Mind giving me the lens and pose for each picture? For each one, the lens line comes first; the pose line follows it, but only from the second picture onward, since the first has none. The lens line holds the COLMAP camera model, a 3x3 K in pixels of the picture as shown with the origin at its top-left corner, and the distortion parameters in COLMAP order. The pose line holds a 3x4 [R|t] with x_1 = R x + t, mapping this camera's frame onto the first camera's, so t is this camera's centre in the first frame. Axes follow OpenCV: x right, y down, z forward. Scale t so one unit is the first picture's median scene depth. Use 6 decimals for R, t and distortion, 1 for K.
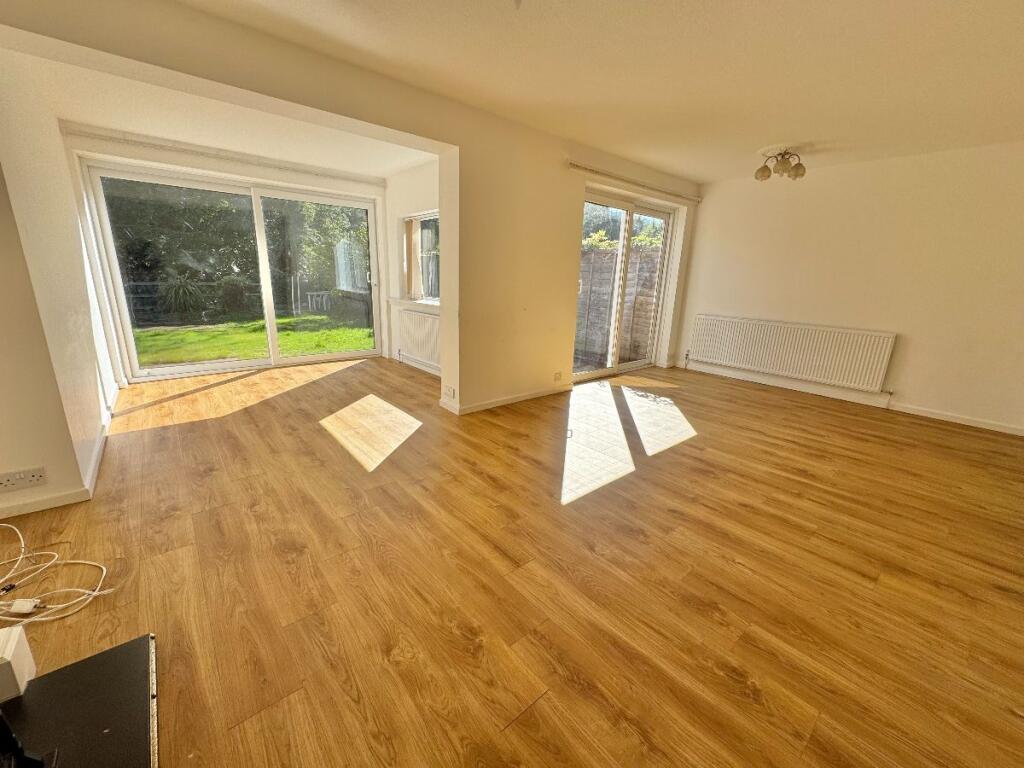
lens RADIAL K [[409.4, 0, 511.5], [0, 409.4, 382.6], [0, 0, 1]] dist [-0.006617, 0.000674]
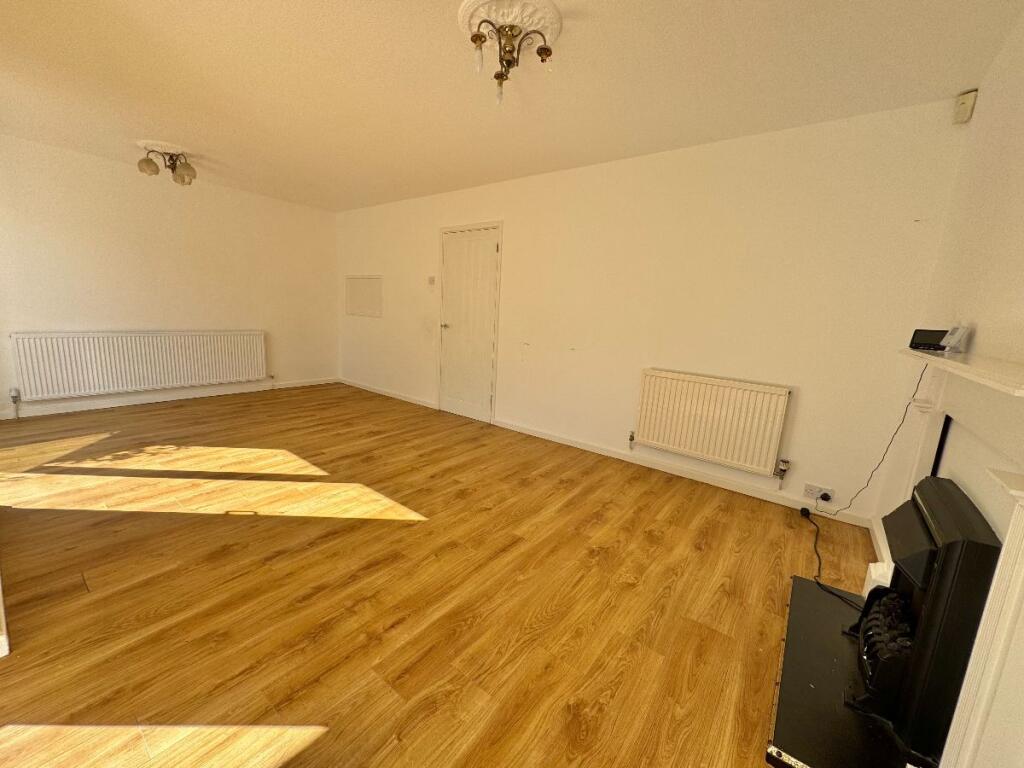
lens RADIAL K [[409.4, 0, 511.3], [0, 409.4, 384.0], [0, 0, 1]] dist [-0.006617, 0.000674]
pose [[-0.207961, -0.220769, 0.952897, -0.757714], [0.191421, 0.946173, 0.260987, -0.237611], [-0.959224, 0.236680, -0.154507, 0.786464]]
